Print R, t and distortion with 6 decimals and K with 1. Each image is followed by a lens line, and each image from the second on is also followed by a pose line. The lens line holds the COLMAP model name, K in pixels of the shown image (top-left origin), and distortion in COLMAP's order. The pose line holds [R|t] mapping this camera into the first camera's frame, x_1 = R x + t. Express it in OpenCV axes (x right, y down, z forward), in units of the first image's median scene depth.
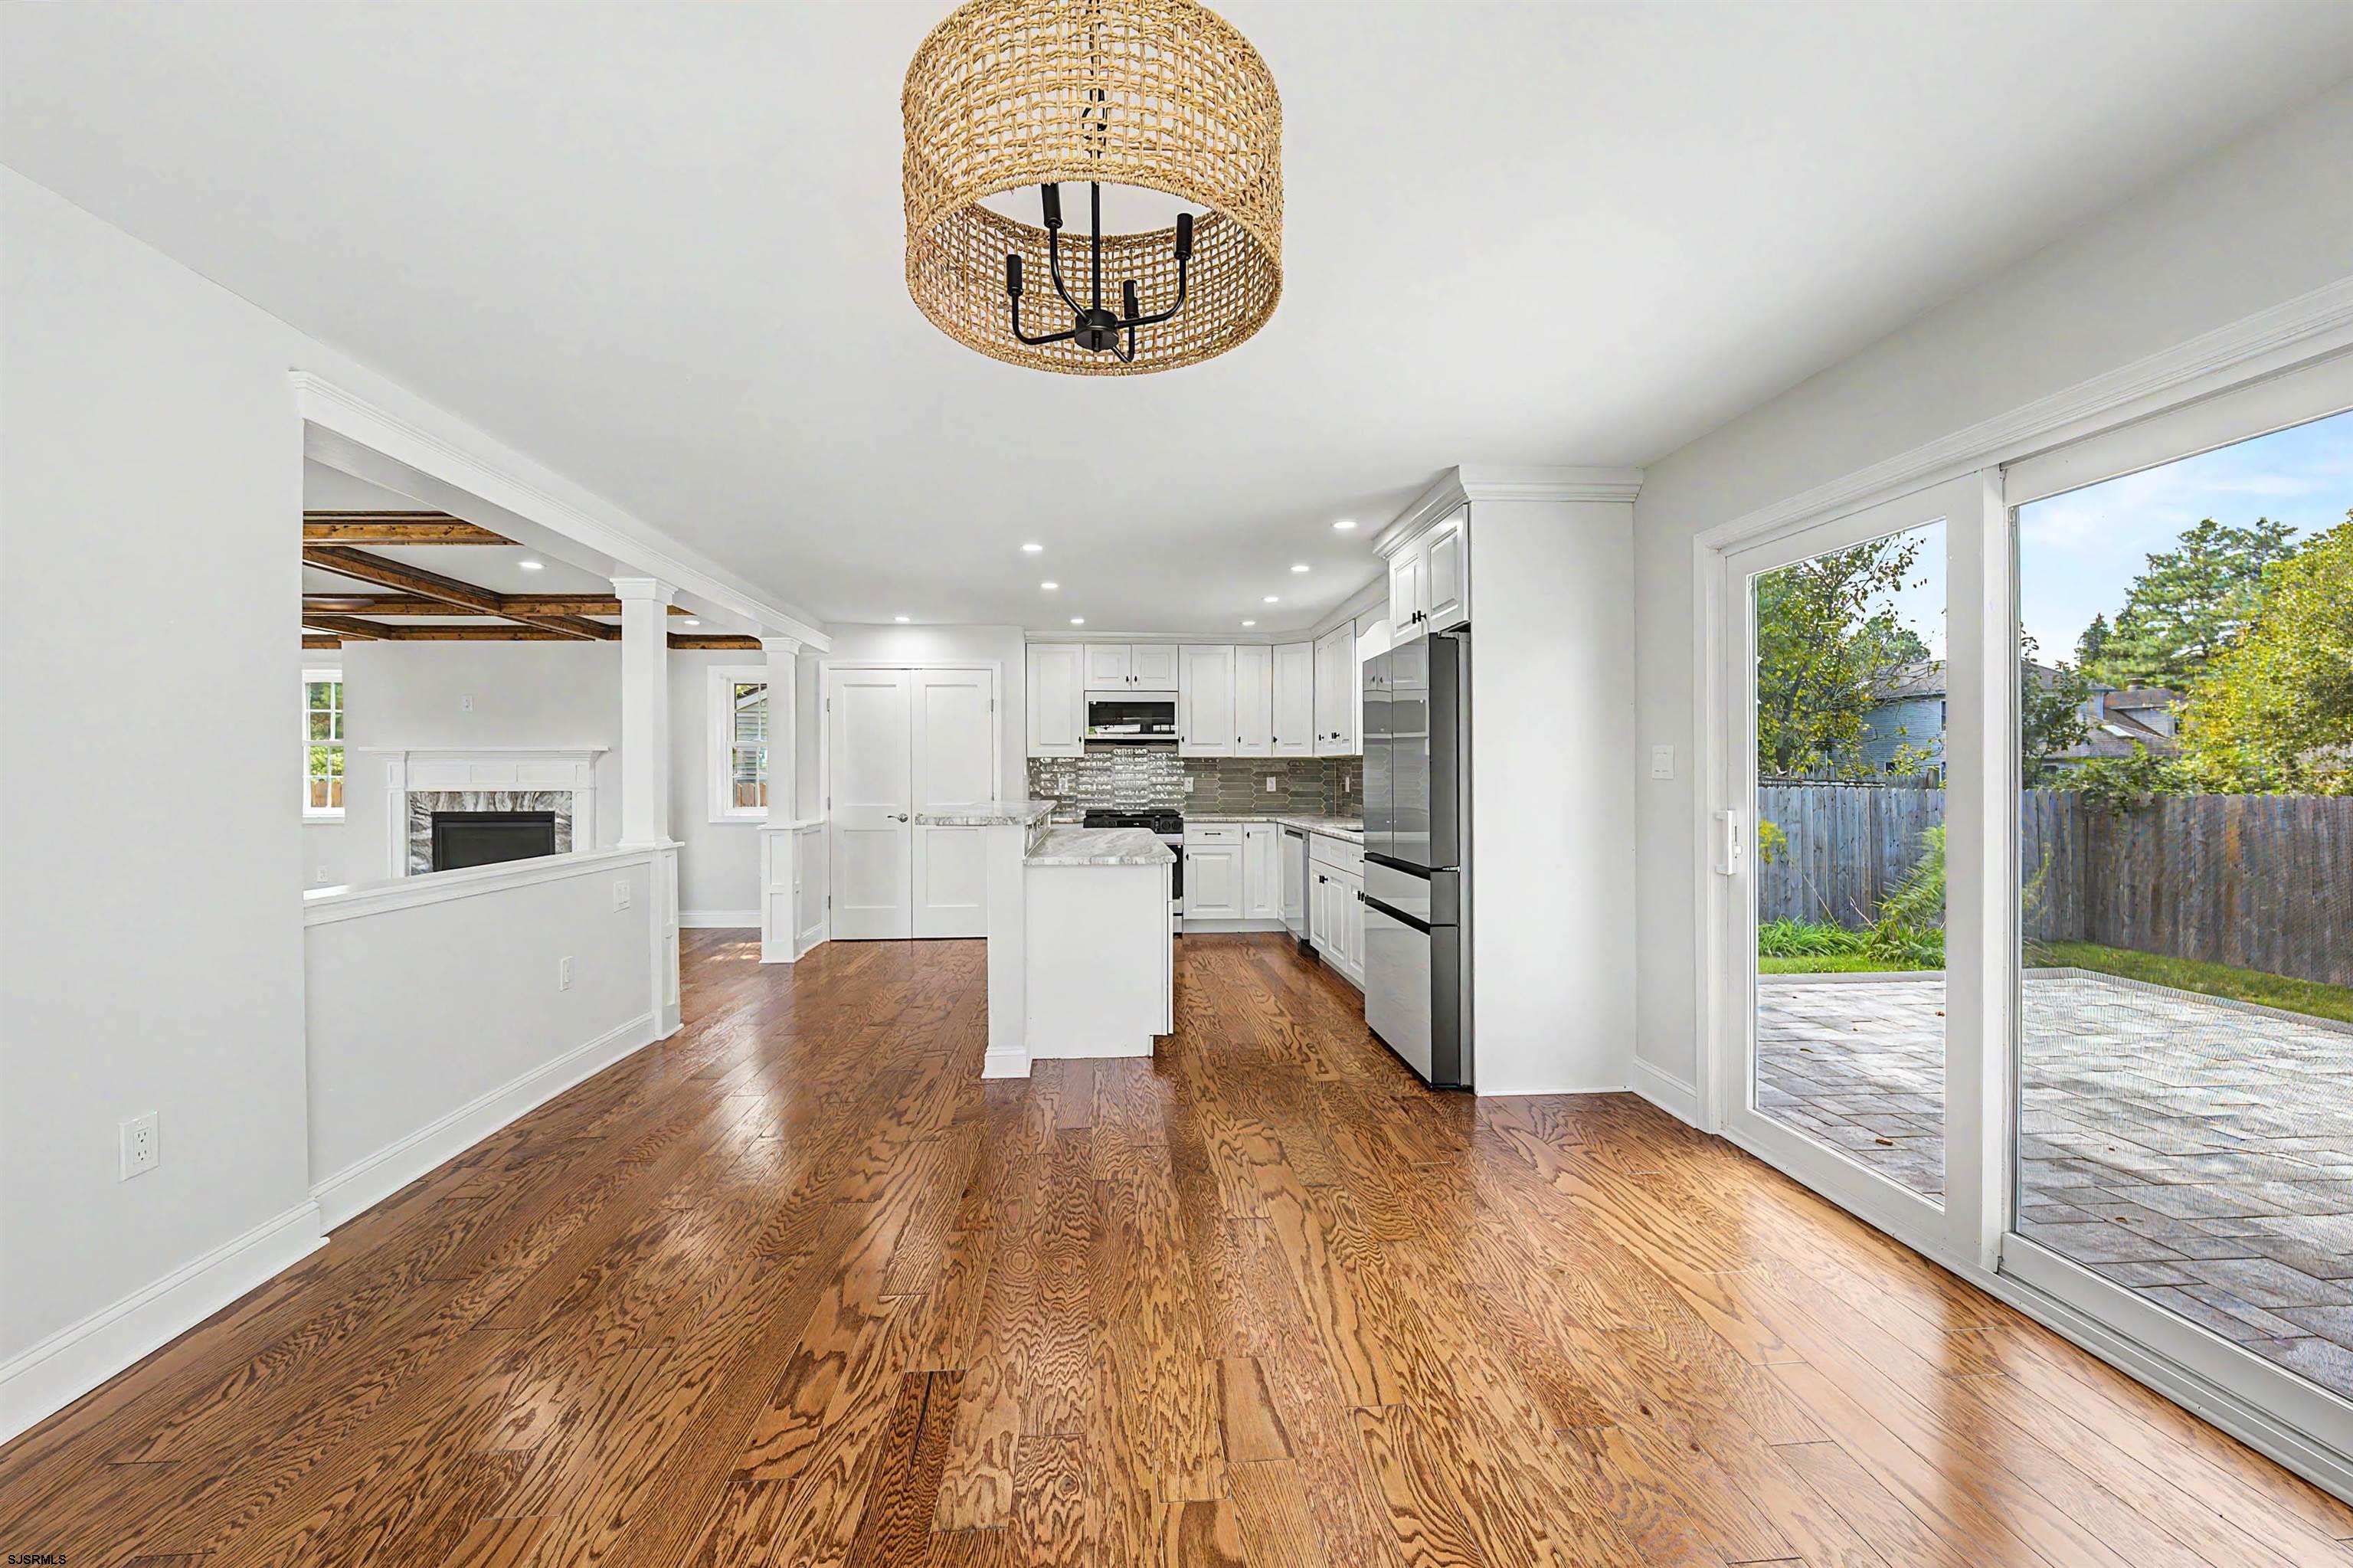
lens RADIAL K [[927.0, 0, 1166.3], [0, 927.0, 776.7], [0, 0, 1]] dist [-0.008626, 0.000008]
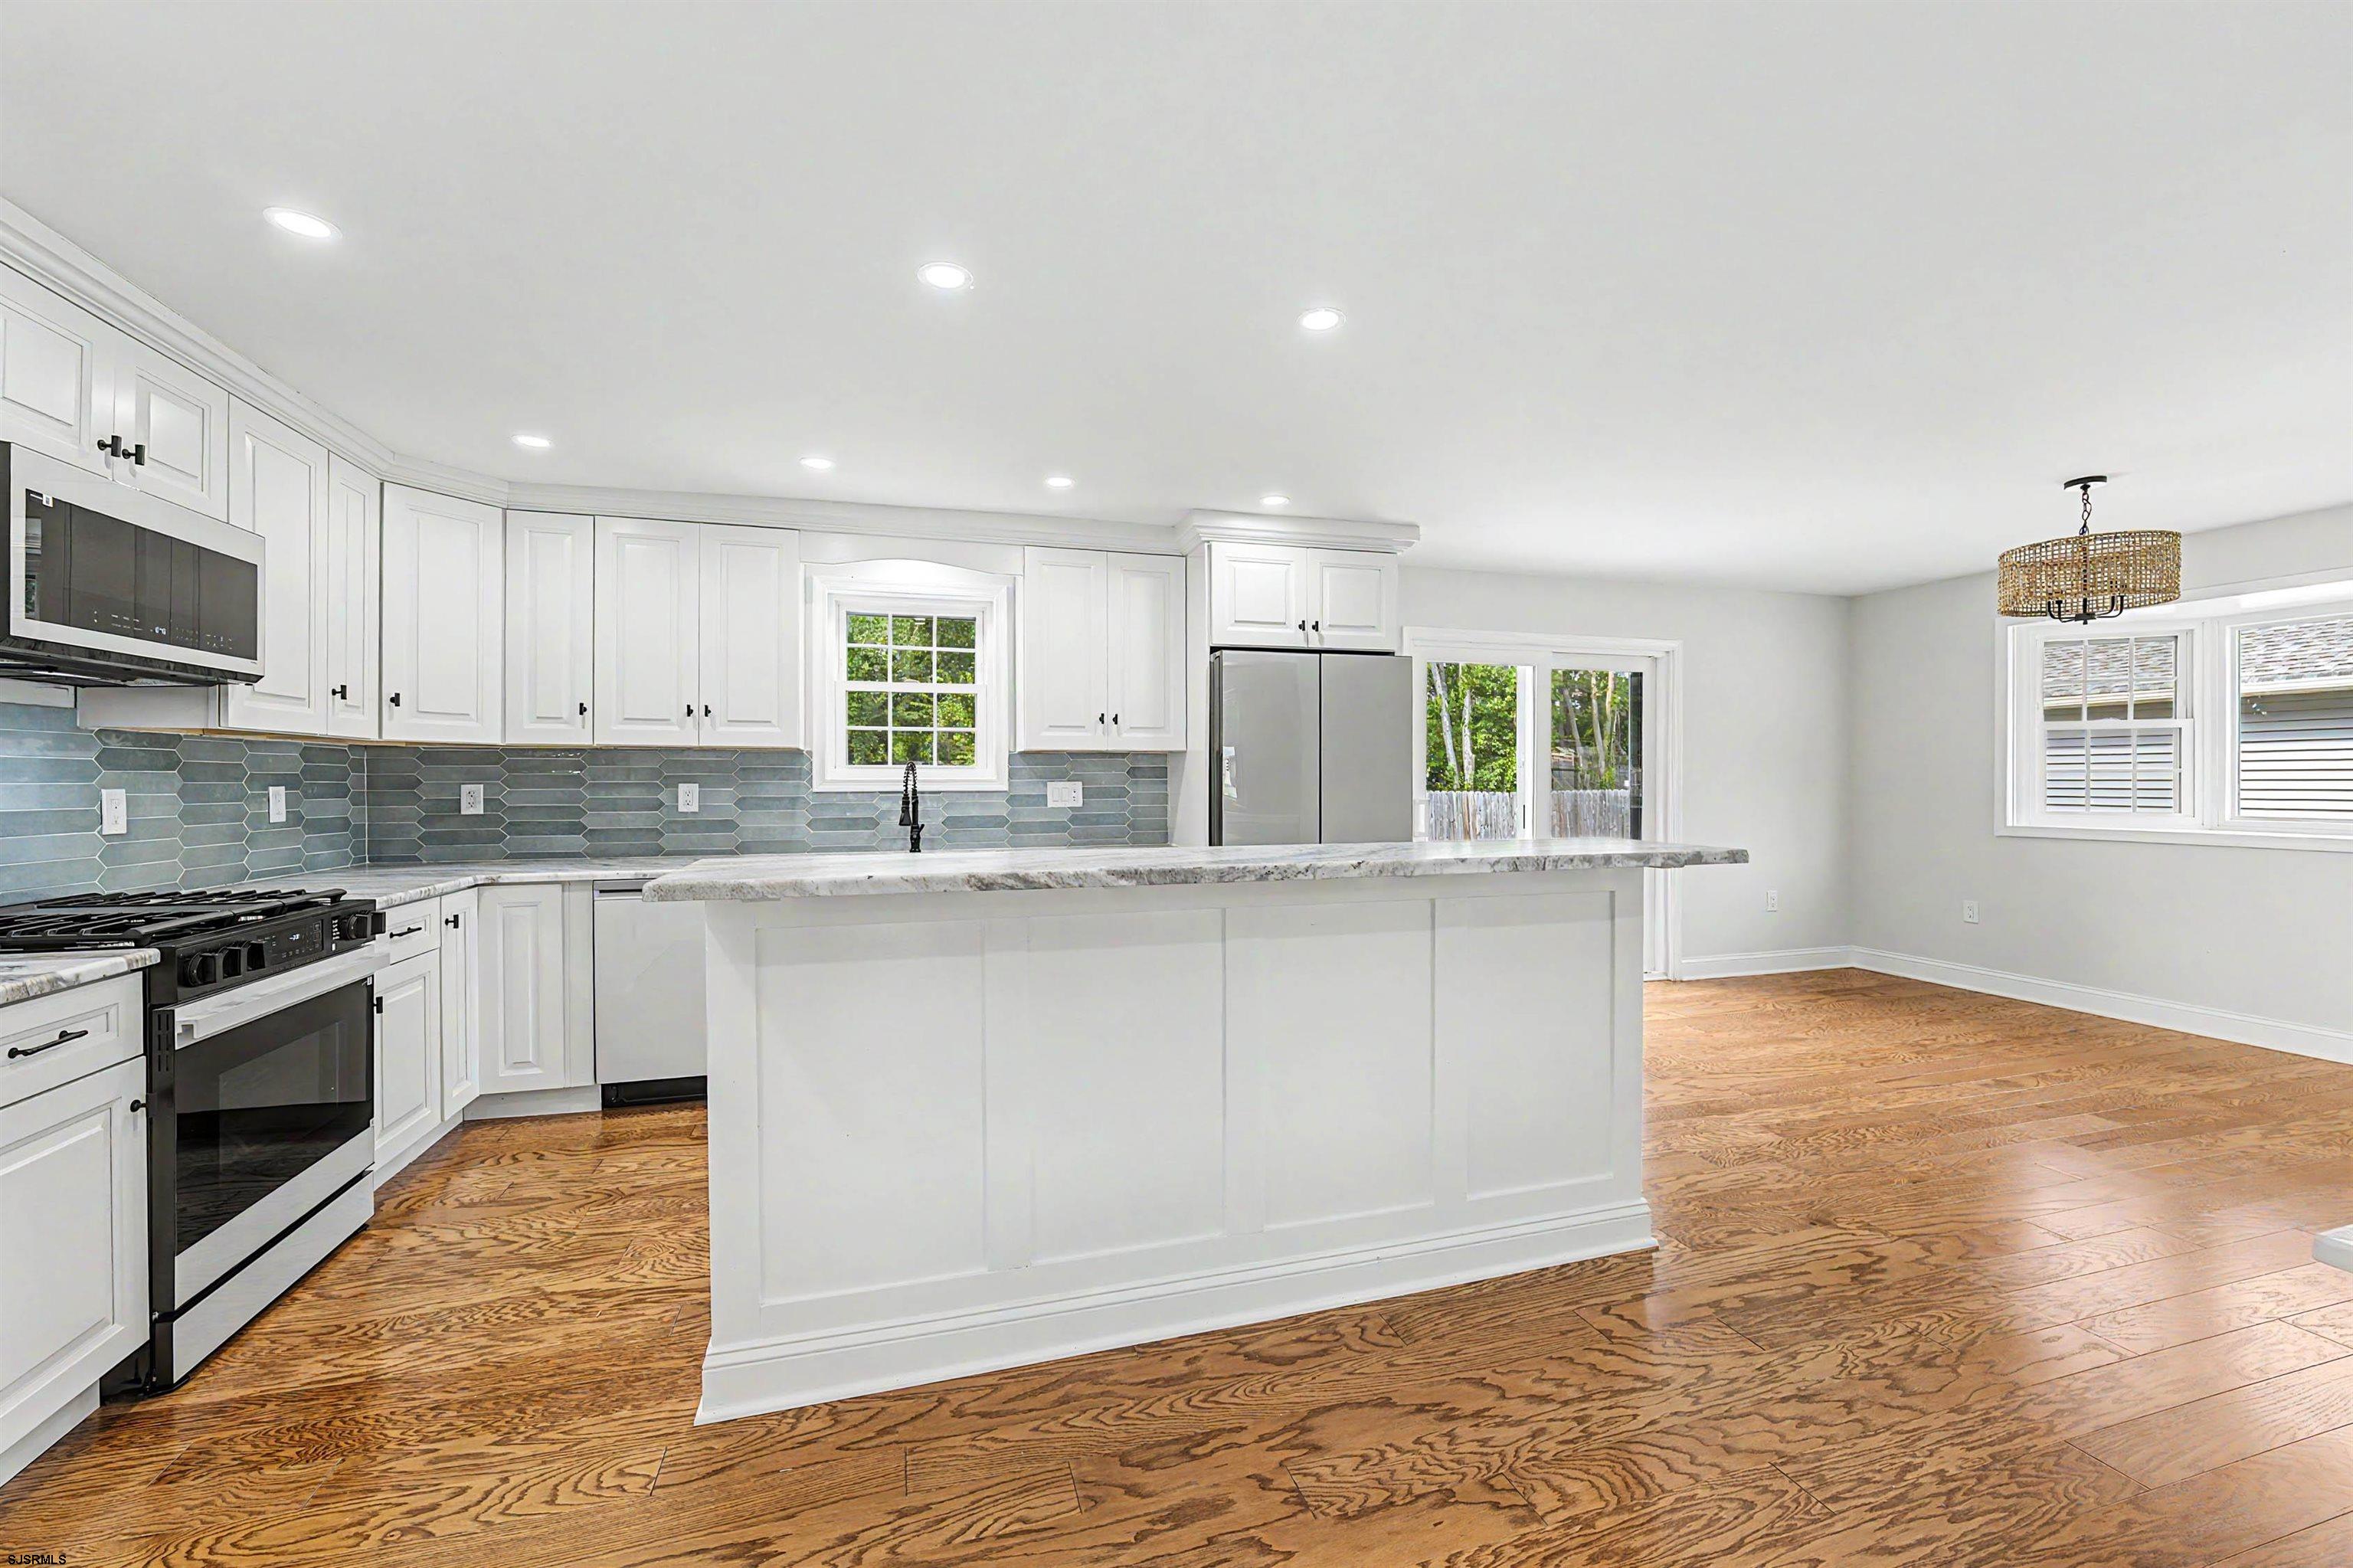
lens RADIAL K [[927.0, 0, 1163.9], [0, 927.0, 783.2], [0, 0, 1]] dist [-0.008626, 0.000008]
pose [[-0.205265, -0.003575, 0.978700, -0.446396], [0.005308, 0.999975, 0.004766, -0.001111], [-0.978692, 0.006173, -0.205241, 0.864291]]
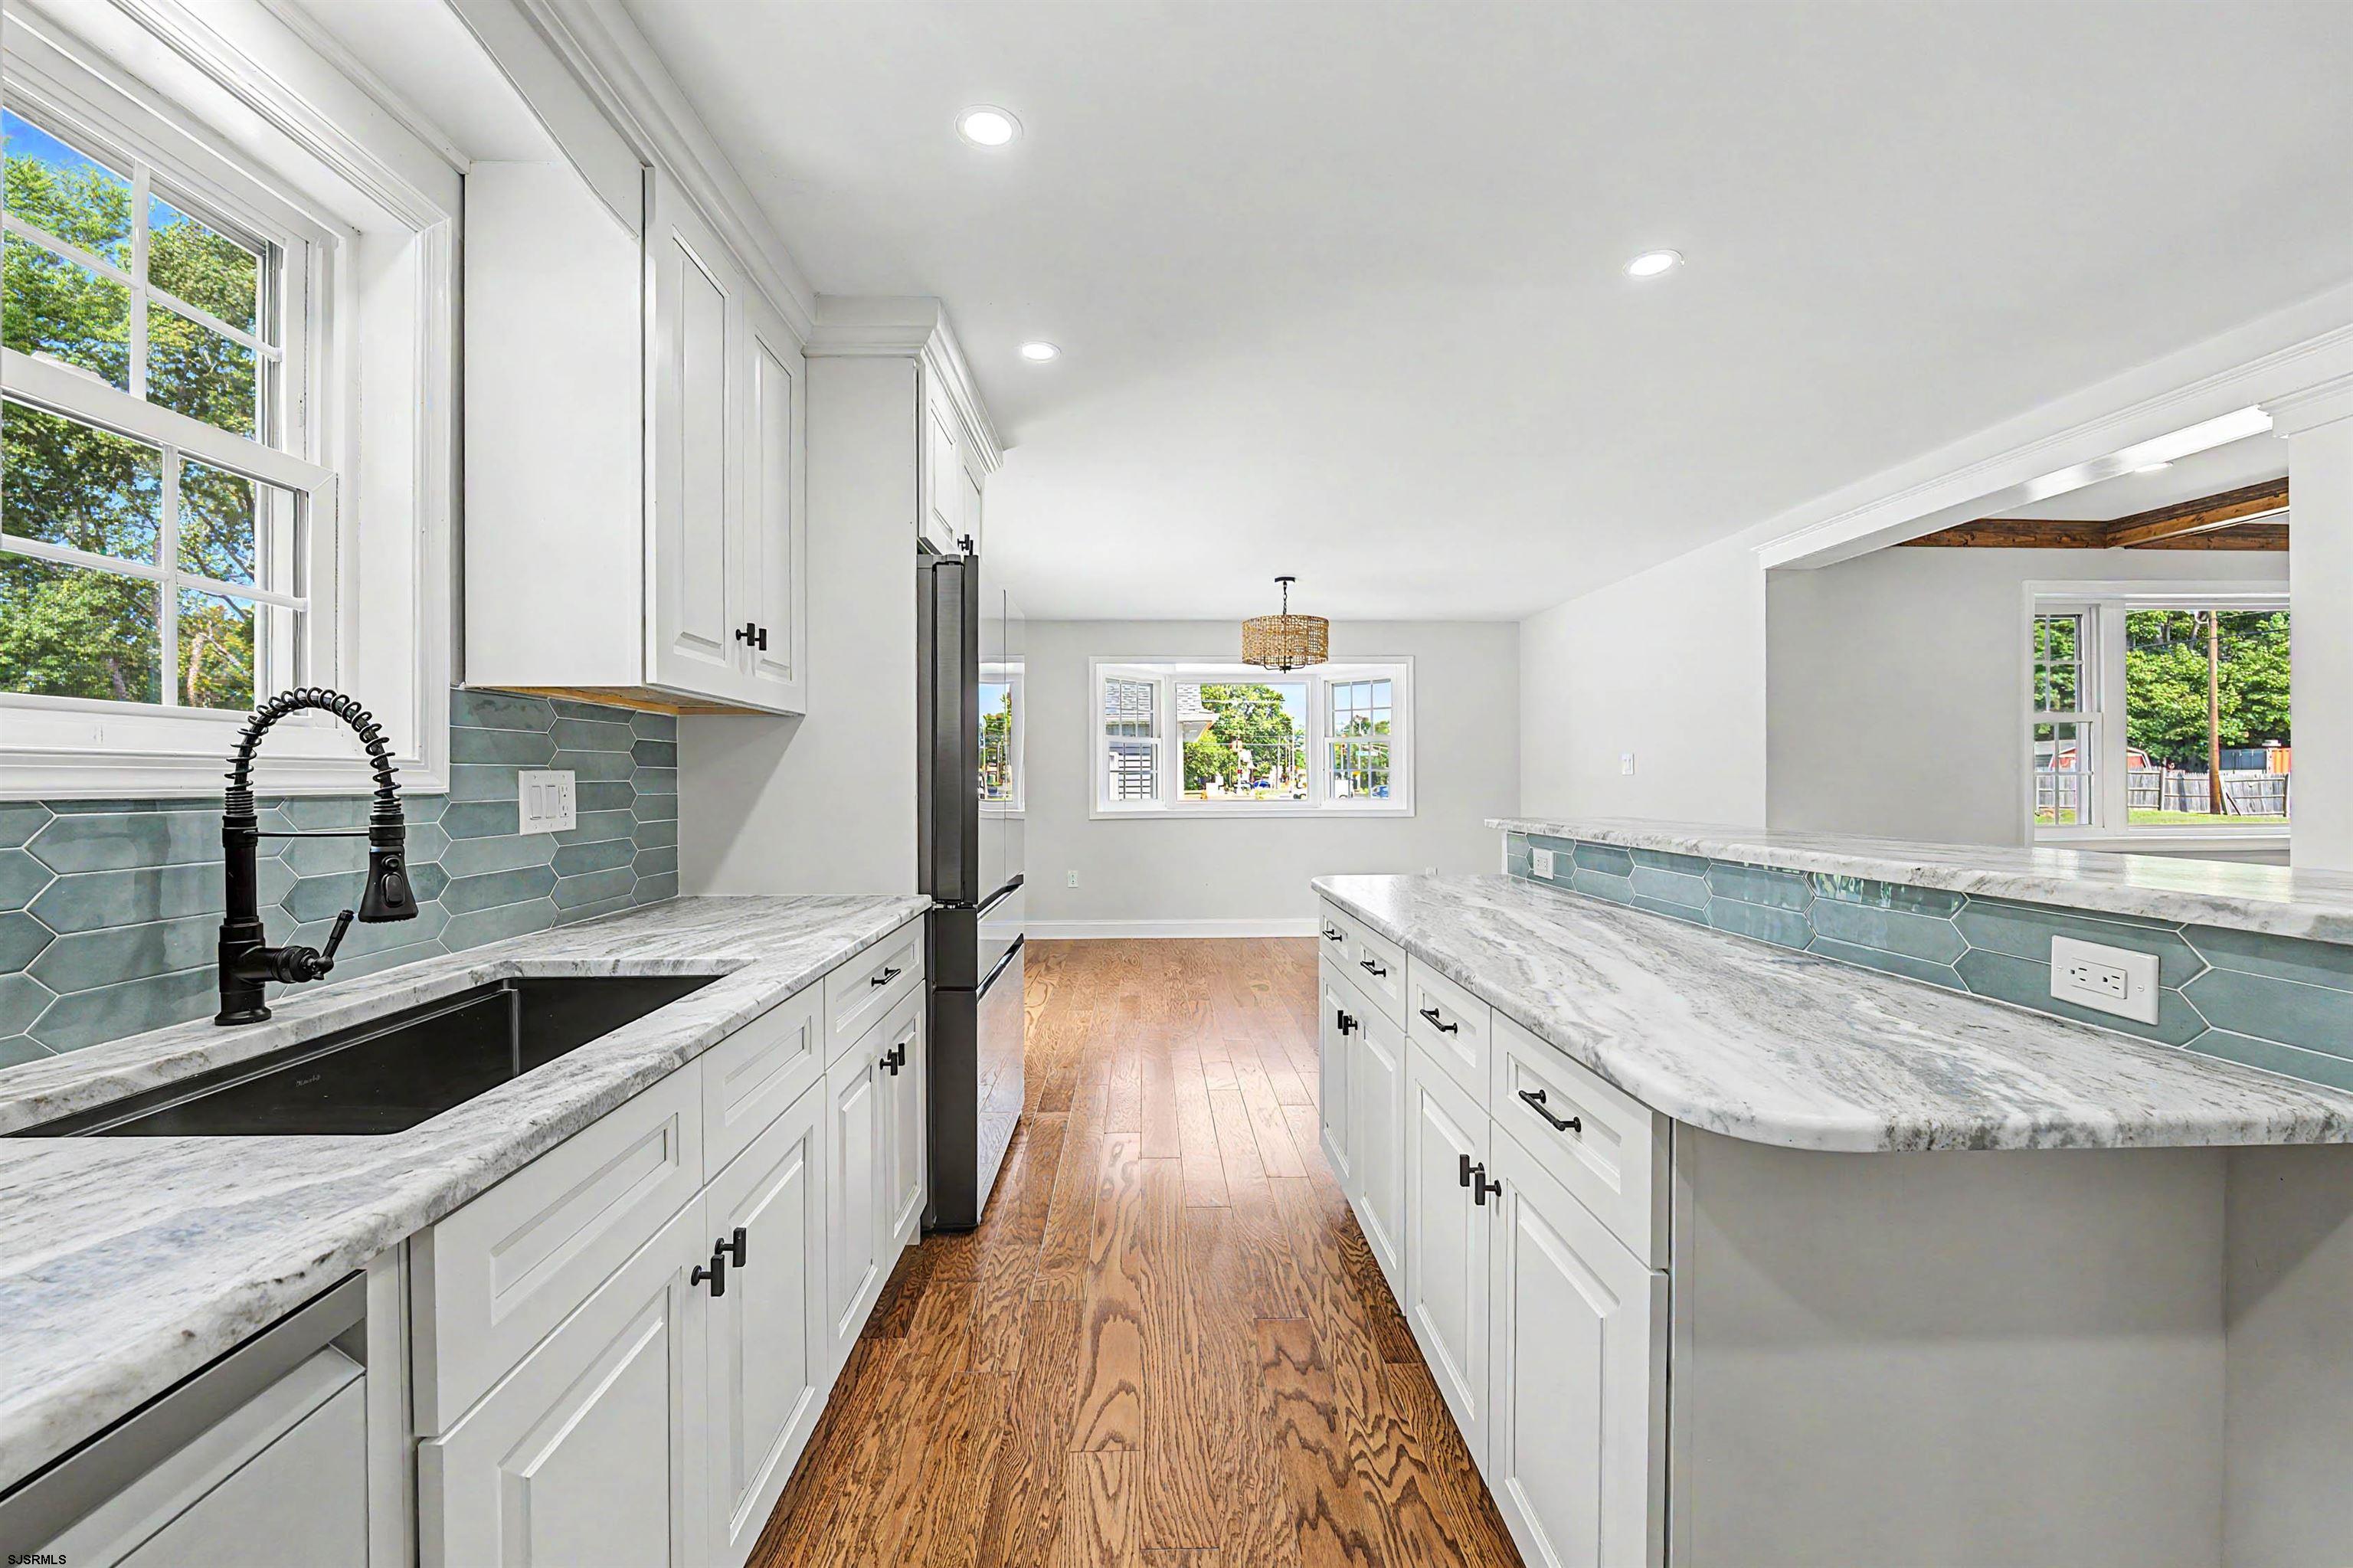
lens RADIAL K [[927.0, 0, 1177.8], [0, 927.0, 777.2], [0, 0, 1]] dist [-0.008626, 0.000008]
pose [[-0.999535, 0.007185, 0.029637, 0.056374], [0.007271, 0.999970, 0.002801, 0.003546], [-0.029616, 0.003016, -0.999557, 1.076004]]
